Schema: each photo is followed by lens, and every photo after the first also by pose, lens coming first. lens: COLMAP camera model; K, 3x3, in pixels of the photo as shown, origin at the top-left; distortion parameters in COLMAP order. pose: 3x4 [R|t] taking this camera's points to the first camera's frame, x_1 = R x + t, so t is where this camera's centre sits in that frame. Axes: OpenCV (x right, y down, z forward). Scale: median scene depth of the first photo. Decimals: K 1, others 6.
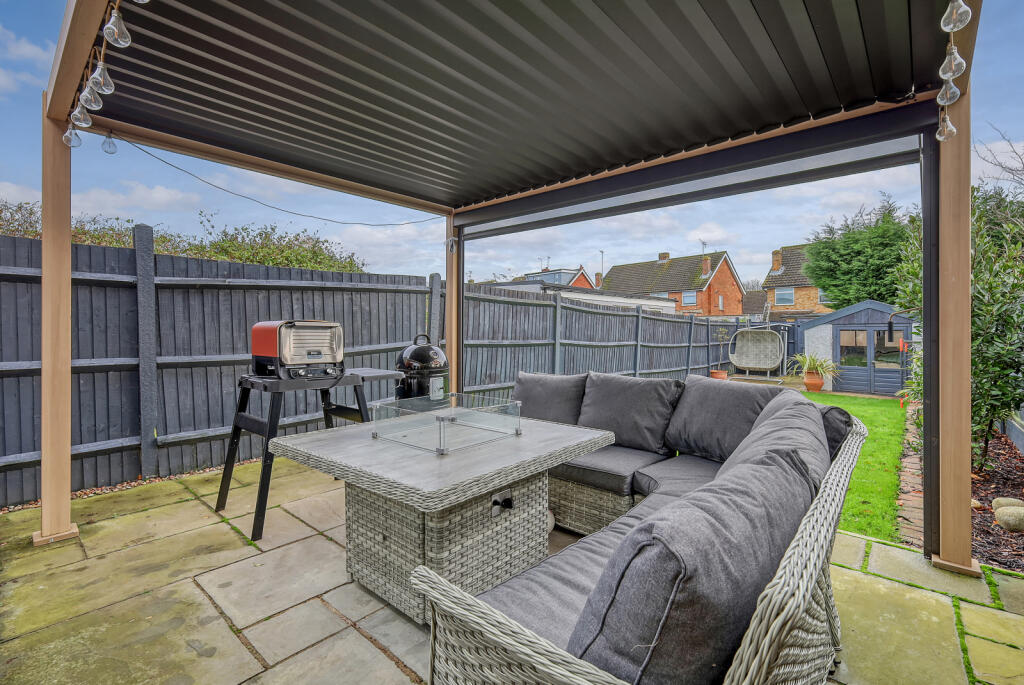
lens RADIAL K [[462.8, 0, 512.7], [0, 462.8, 341.4], [0, 0, 1]] dist [0.004984, 0.000695]
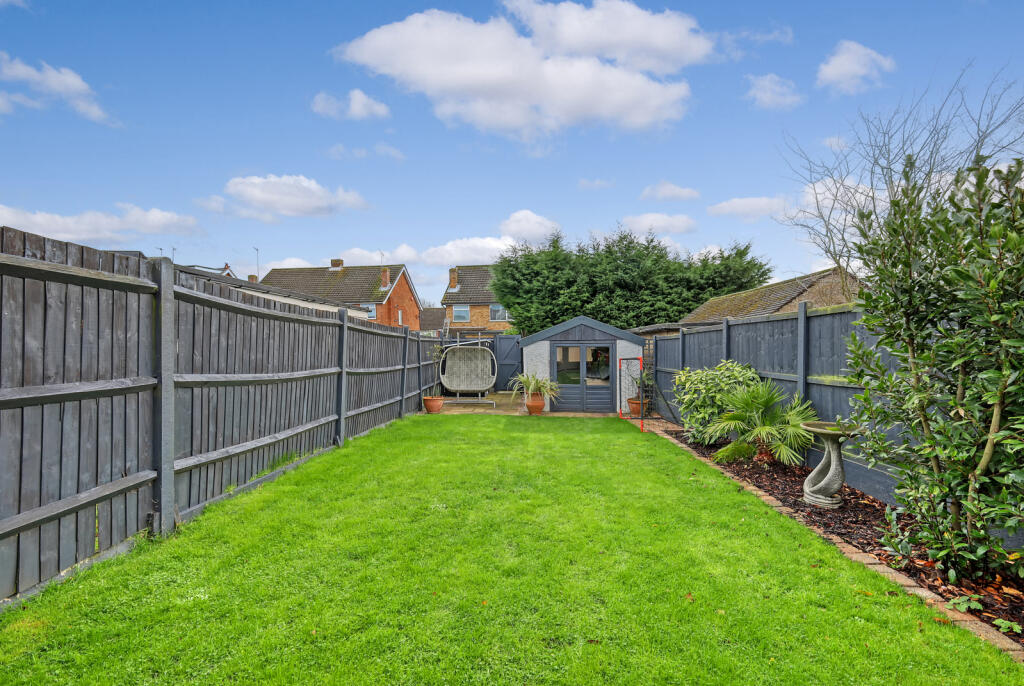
lens RADIAL K [[462.8, 0, 538.8], [0, 462.8, 357.3], [0, 0, 1]] dist [0.004984, 0.000695]
pose [[0.740595, -0.019802, 0.671660, 0.034328], [0.018929, 0.999784, 0.008603, -0.009021], [-0.671685, 0.006343, 0.740810, 0.251160]]
